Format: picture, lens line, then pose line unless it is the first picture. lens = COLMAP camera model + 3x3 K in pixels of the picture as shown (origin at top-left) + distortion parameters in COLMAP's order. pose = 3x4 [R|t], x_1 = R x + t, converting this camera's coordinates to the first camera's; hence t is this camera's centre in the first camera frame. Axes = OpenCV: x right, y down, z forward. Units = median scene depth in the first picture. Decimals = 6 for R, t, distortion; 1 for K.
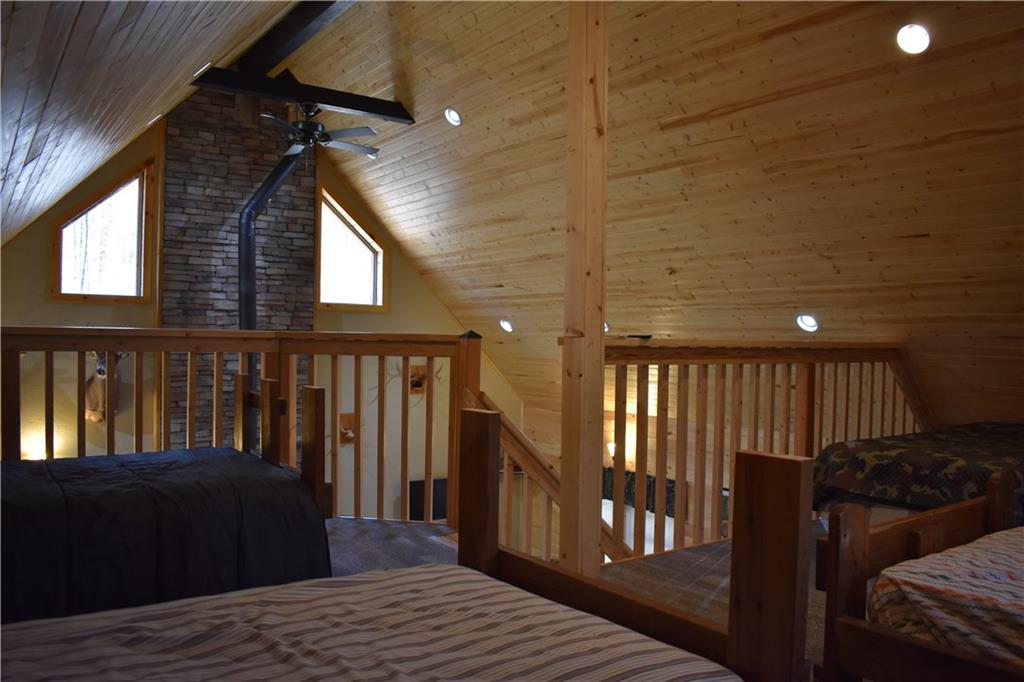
lens RADIAL K [[798.3, 0, 510.4], [0, 798.3, 343.2], [0, 0, 1]] dist [-0.097563, 0.015433]
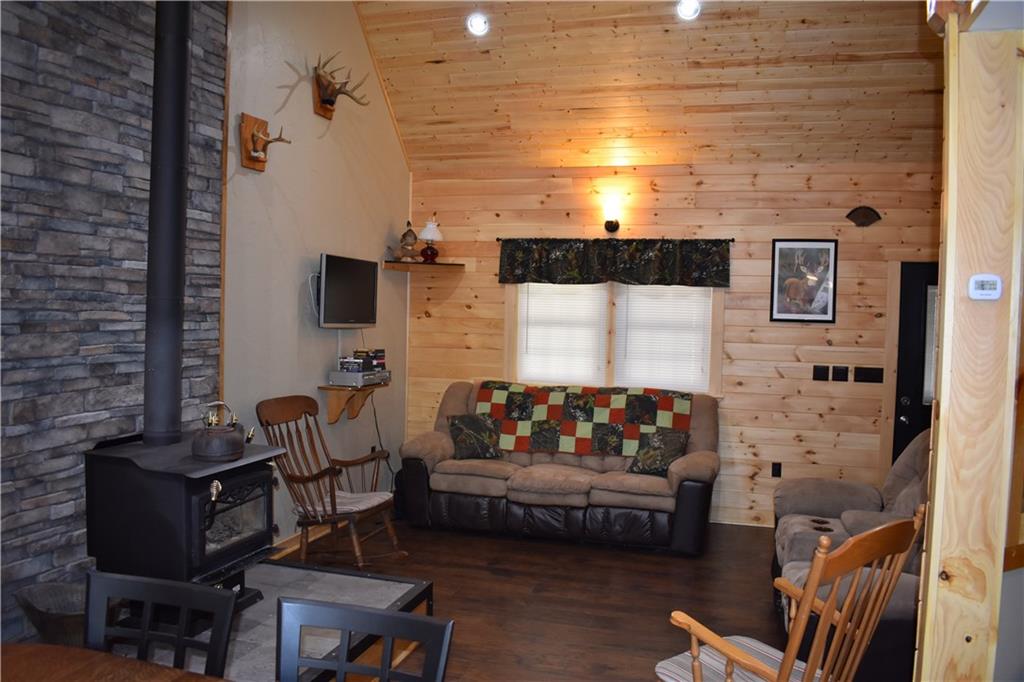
lens RADIAL K [[798.3, 0, 512.6], [0, 798.3, 344.6], [0, 0, 1]] dist [-0.097563, 0.015433]
pose [[0.791873, -0.021182, 0.610319, -0.452991], [-0.008258, 0.998935, 0.045384, 0.250996], [-0.610631, -0.040978, 0.790855, 0.504064]]
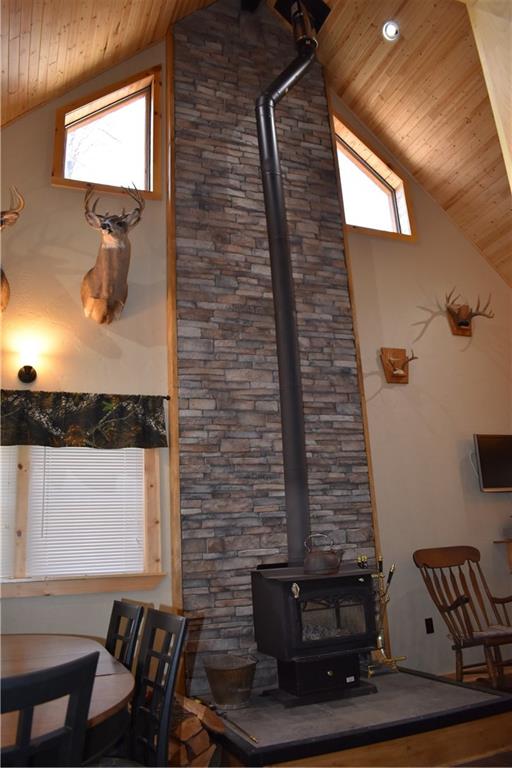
lens RADIAL K [[598.8, 0, 258.3], [0, 598.8, 381.6], [0, 0, 1]] dist [-0.097563, 0.015433]
pose [[0.968109, -0.133376, -0.212074, -0.240312], [0.070407, 0.957236, -0.280609, 0.319257], [0.240431, 0.256729, 0.936100, 0.457873]]
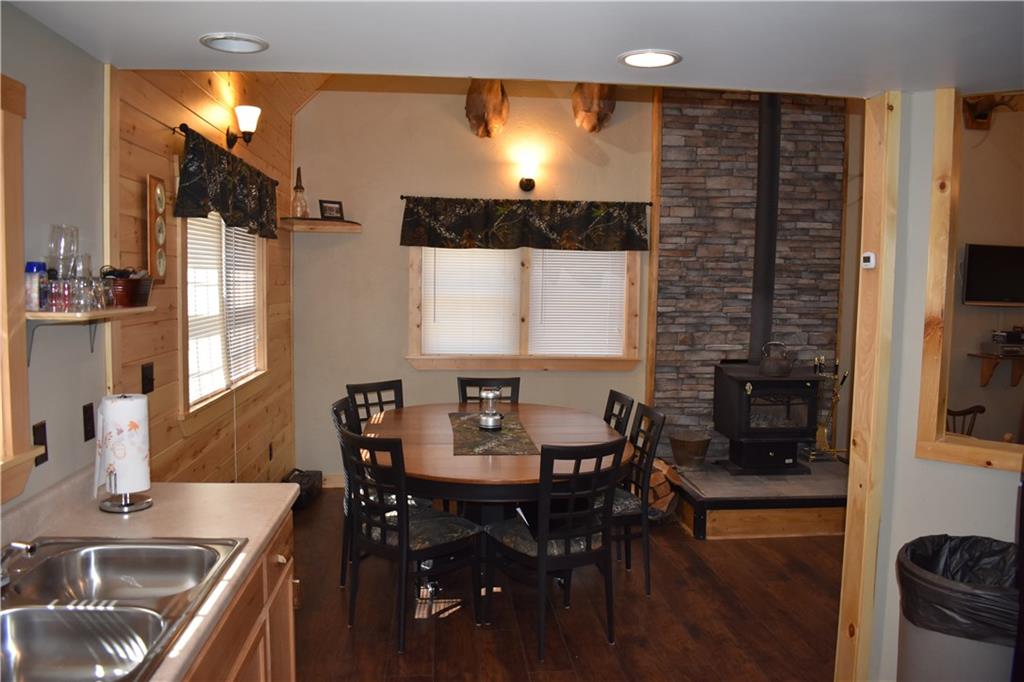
lens RADIAL K [[798.3, 0, 510.4], [0, 798.3, 346.2], [0, 0, 1]] dist [-0.097563, 0.015433]
pose [[0.863131, 0.039191, -0.503458, -0.152619], [-0.004443, 0.997535, 0.070035, 0.258243], [0.504961, -0.058212, 0.861177, 0.185713]]
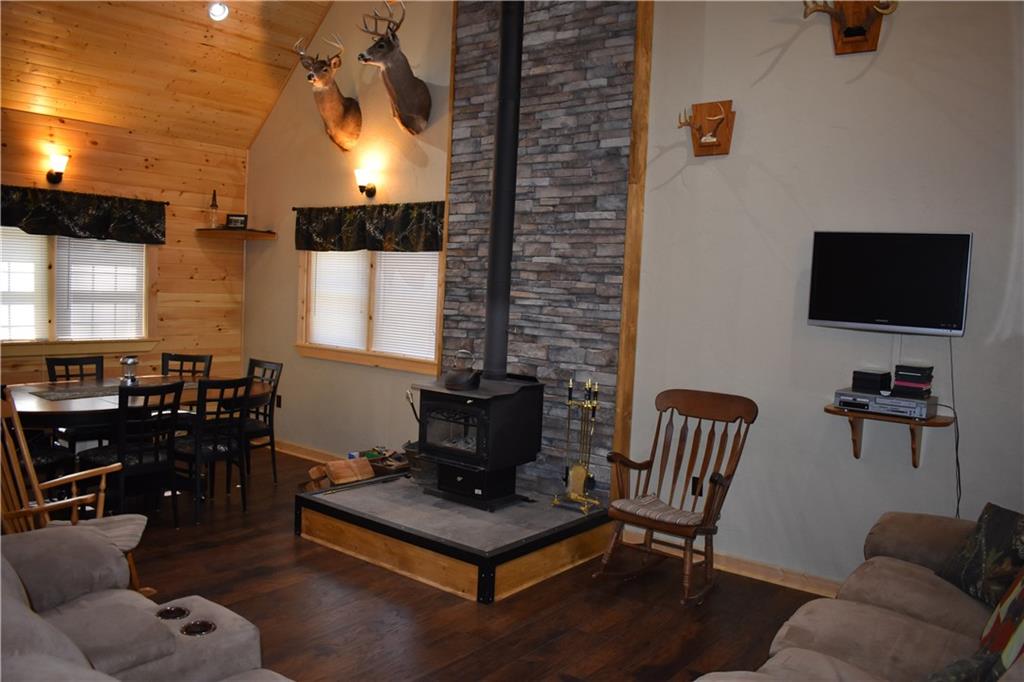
lens RADIAL K [[798.3, 0, 508.5], [0, 798.3, 346.0], [0, 0, 1]] dist [-0.097563, 0.015433]
pose [[0.273506, 0.068187, -0.959450, 0.331618], [-0.046195, 0.997264, 0.057706, 0.262177], [0.960760, 0.028539, 0.275908, 0.813757]]
